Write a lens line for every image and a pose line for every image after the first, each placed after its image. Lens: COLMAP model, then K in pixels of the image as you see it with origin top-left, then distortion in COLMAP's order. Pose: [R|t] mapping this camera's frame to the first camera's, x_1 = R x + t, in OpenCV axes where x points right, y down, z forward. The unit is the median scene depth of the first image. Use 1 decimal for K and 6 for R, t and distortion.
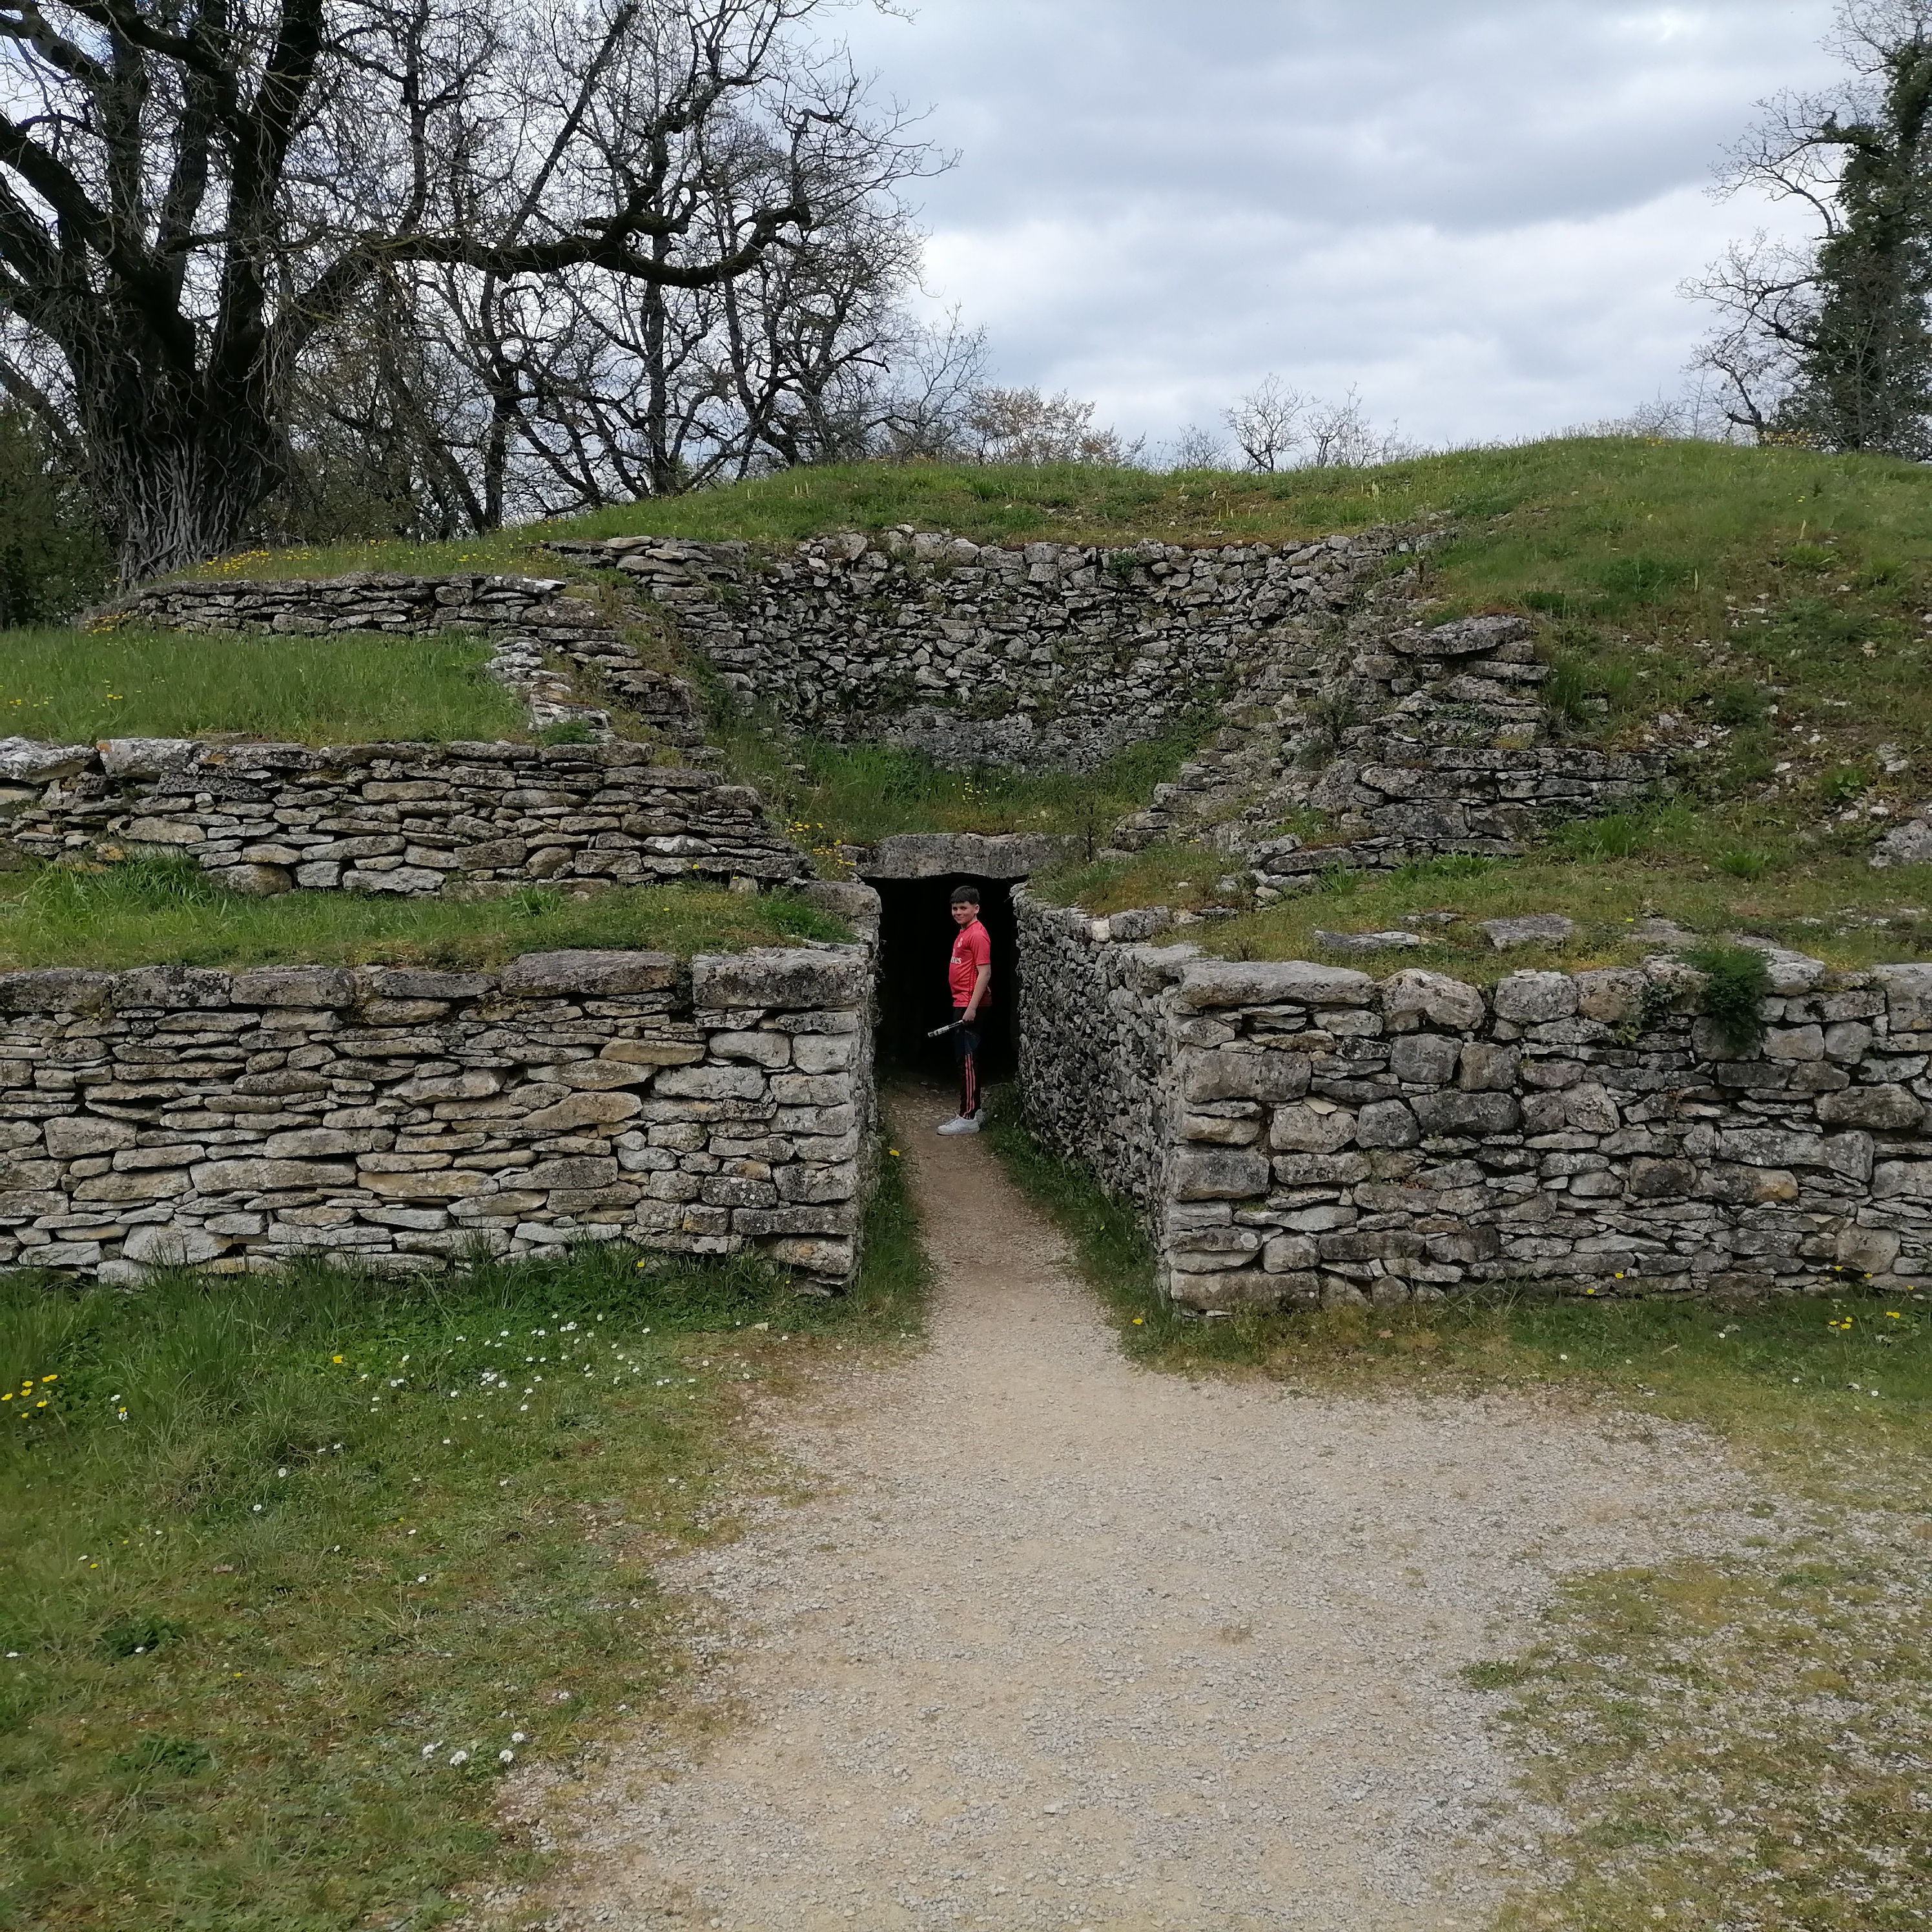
lens RADIAL K [[1879.9, 0, 966.0], [0, 1879.9, 966.0], [0, 0, 1]] dist [0.088349, -0.134174]
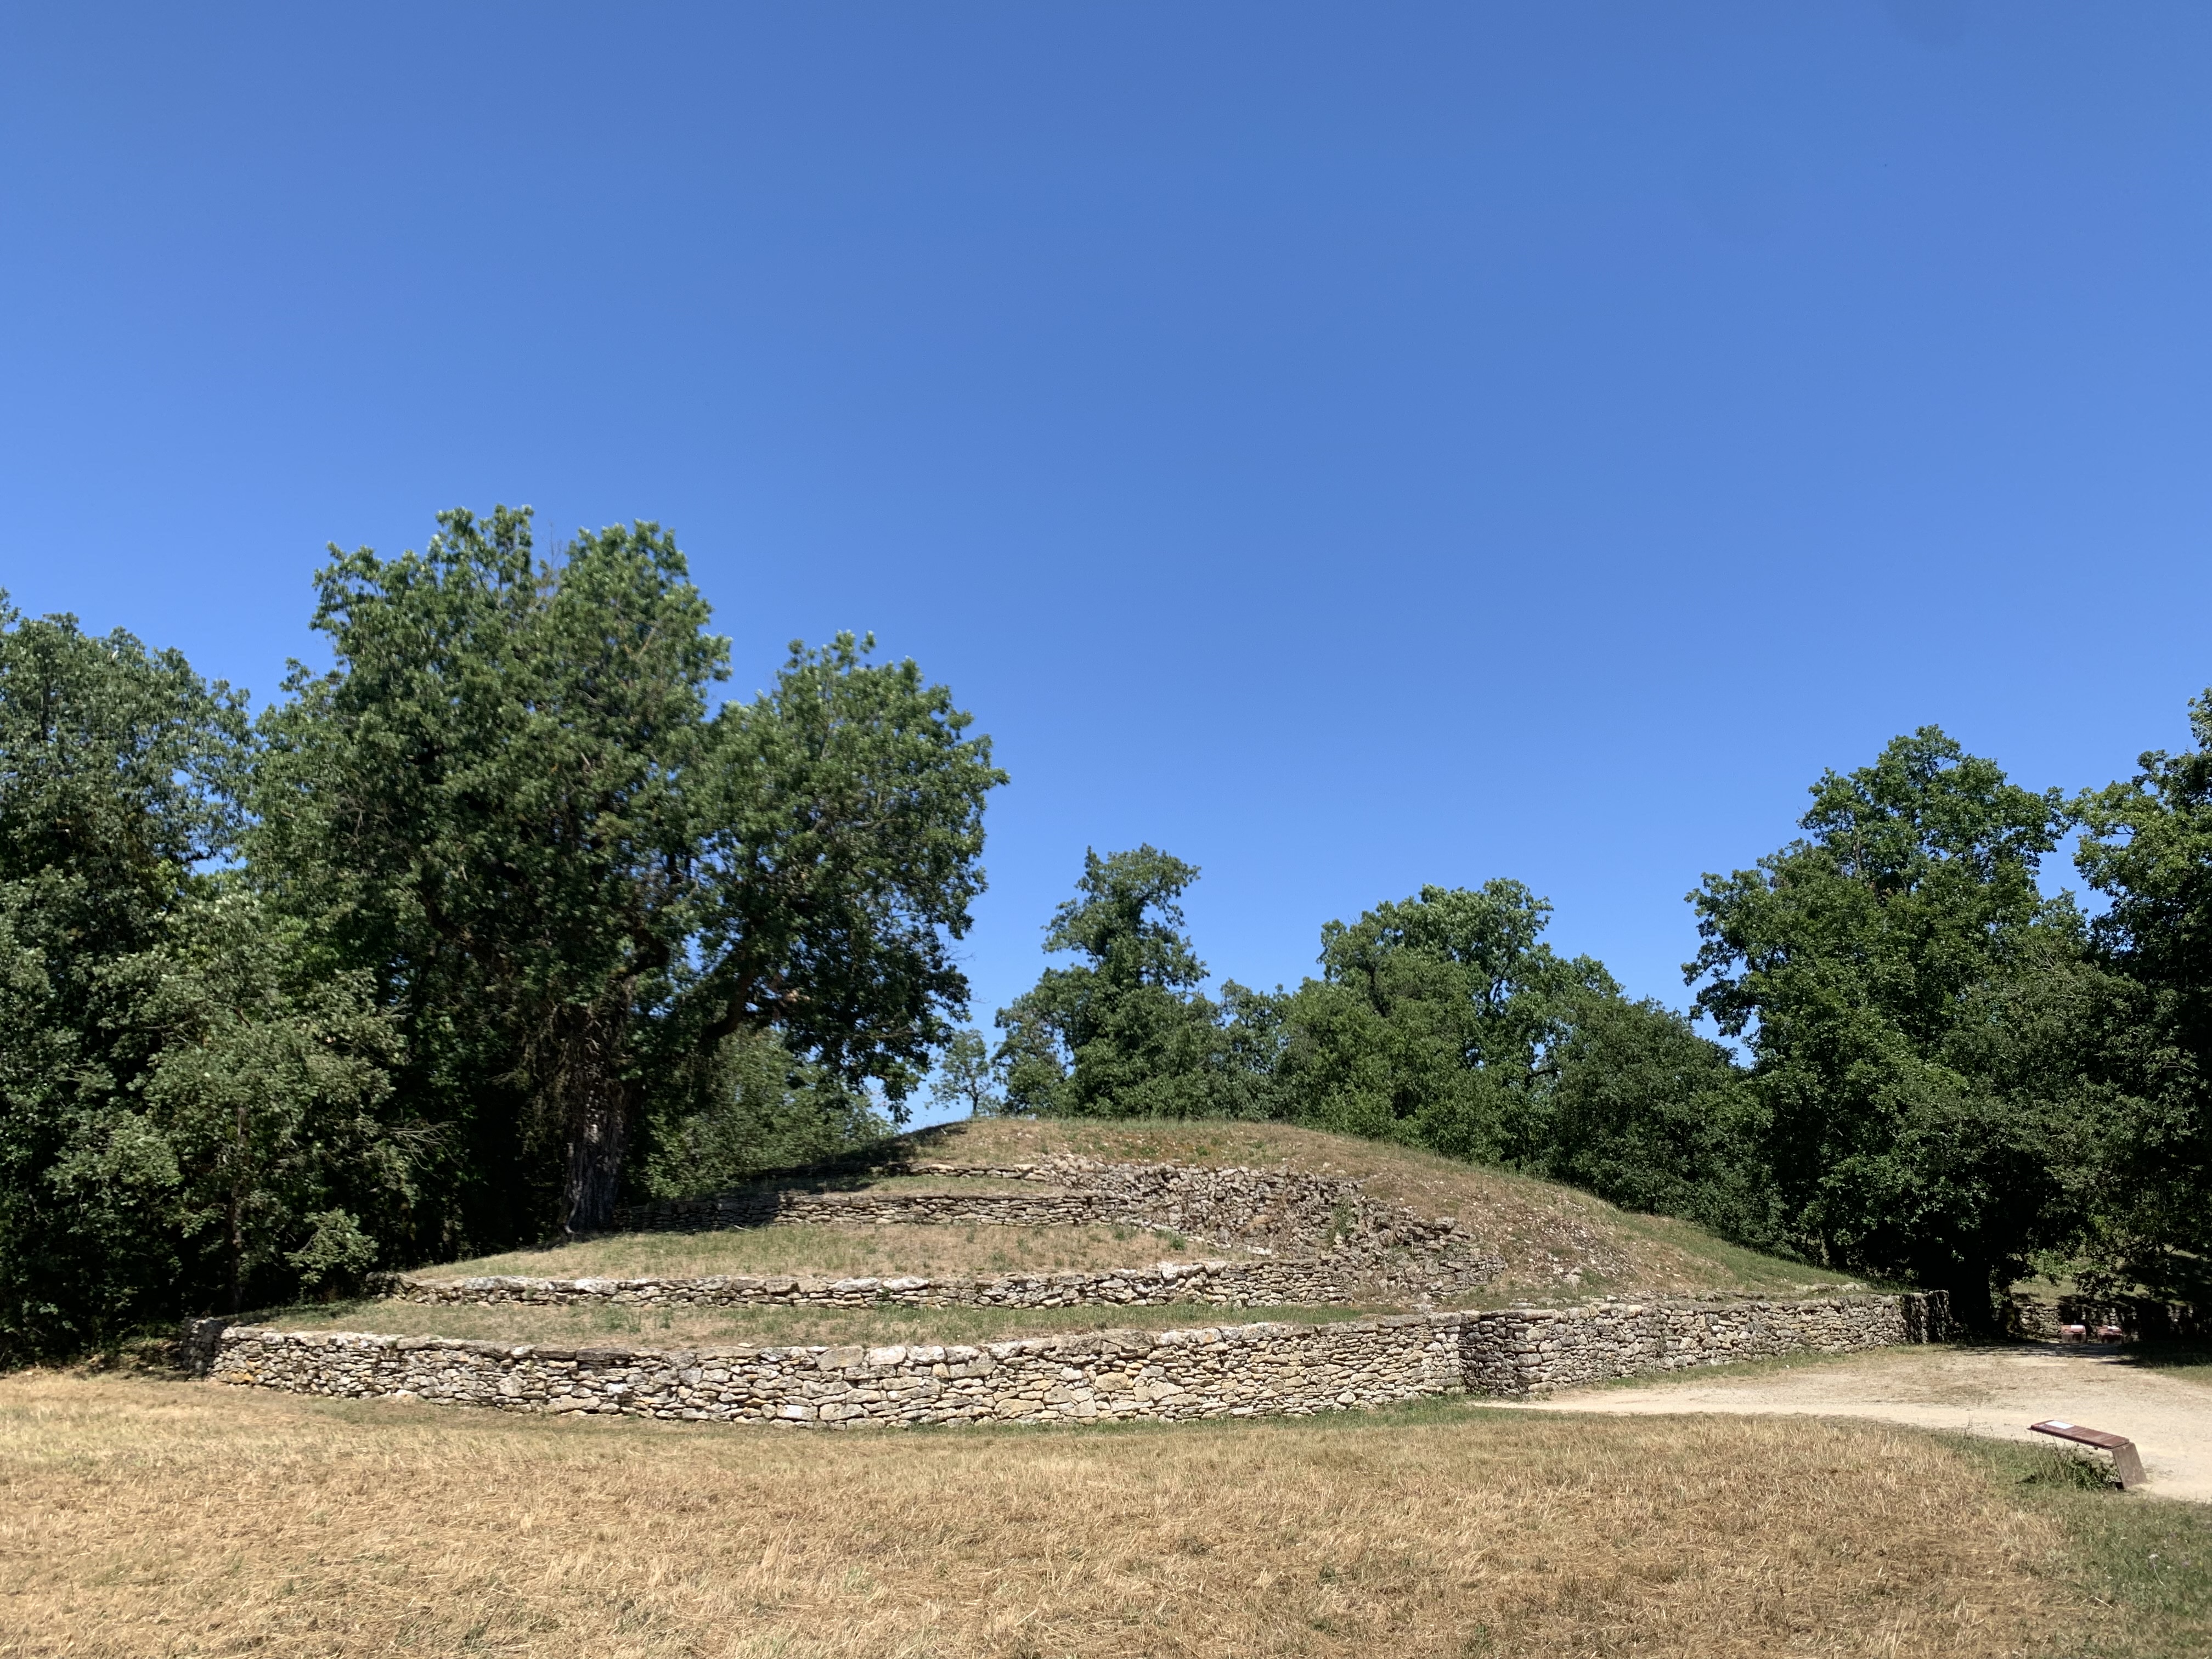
lens RADIAL K [[1650.4, 0, 1106.0], [0, 1650.4, 829.5], [0, 0, 1]] dist [0.124001, -0.185187]
pose [[0.779643, 0.131297, 0.612305, -3.029548], [0.084682, 0.946688, -0.310824, 0.066879], [-0.620472, 0.294183, 0.726960, -1.502995]]
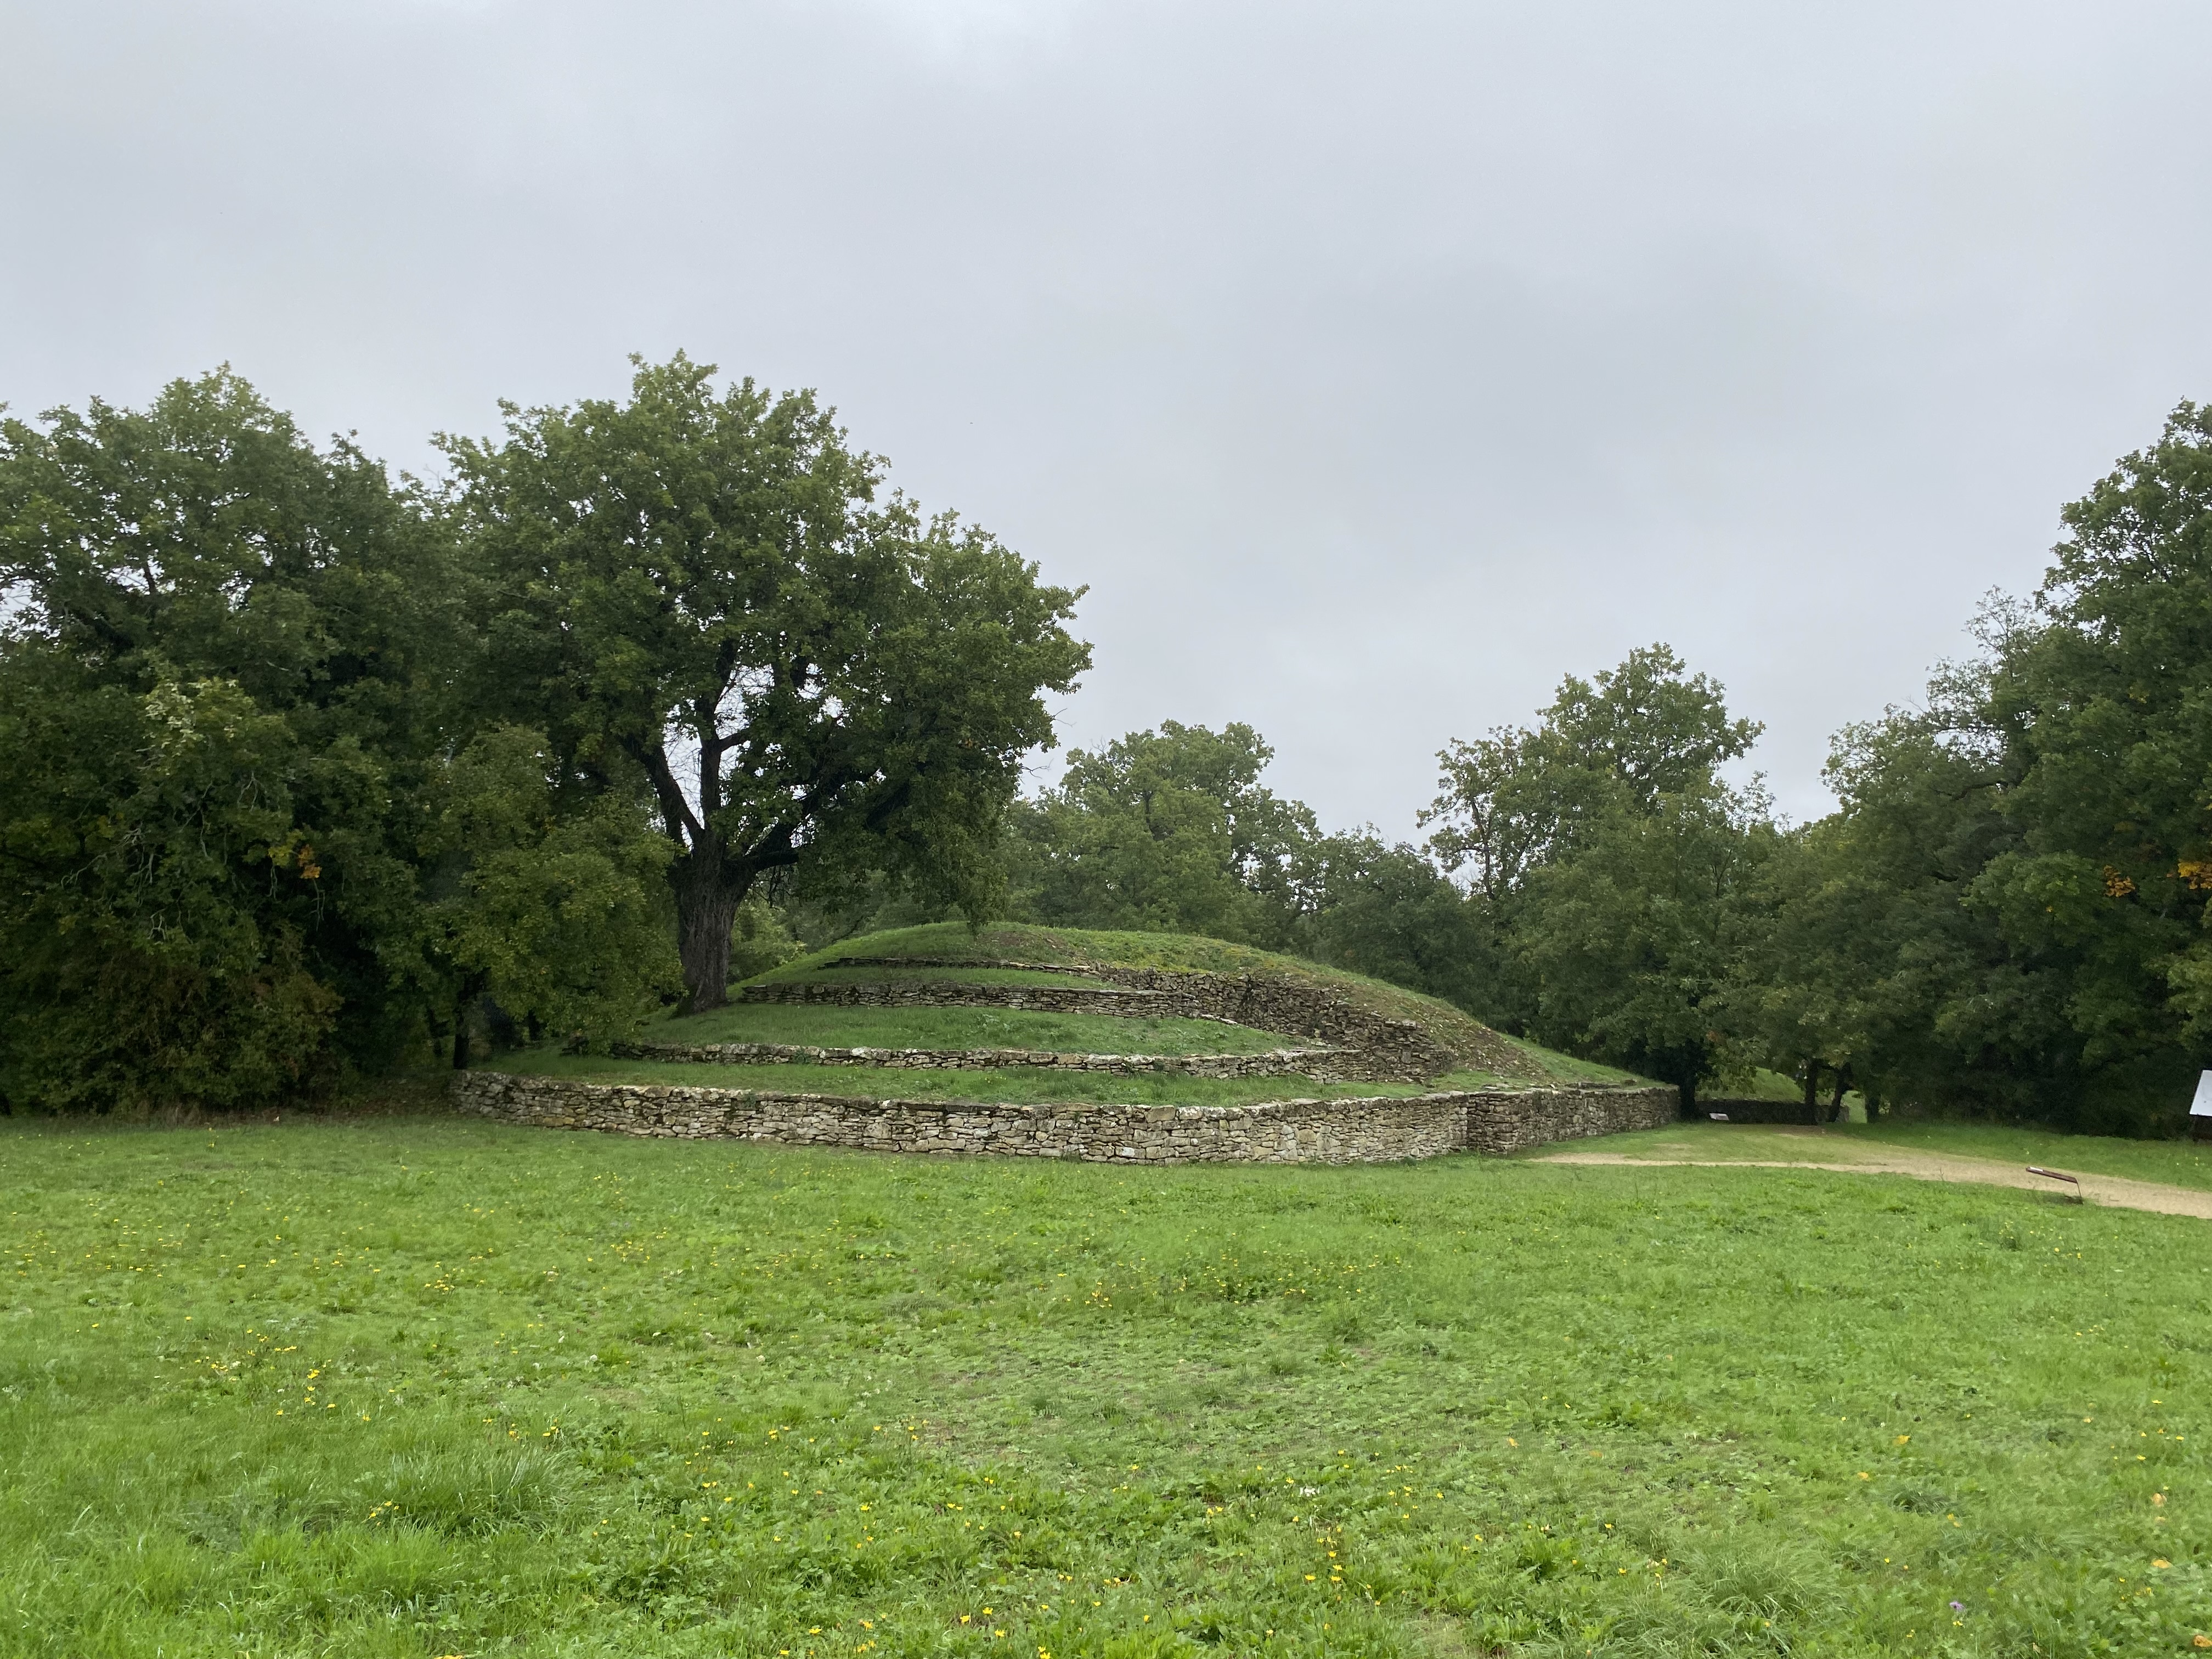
lens RADIAL K [[1650.4, 0, 1106.0], [0, 1650.4, 829.5], [0, 0, 1]] dist [0.124001, -0.185187]
pose [[0.557009, 0.095591, 0.824987, -4.763961], [0.072878, 0.983896, -0.163209, -0.035871], [-0.827303, 0.151032, 0.541073, -0.886557]]
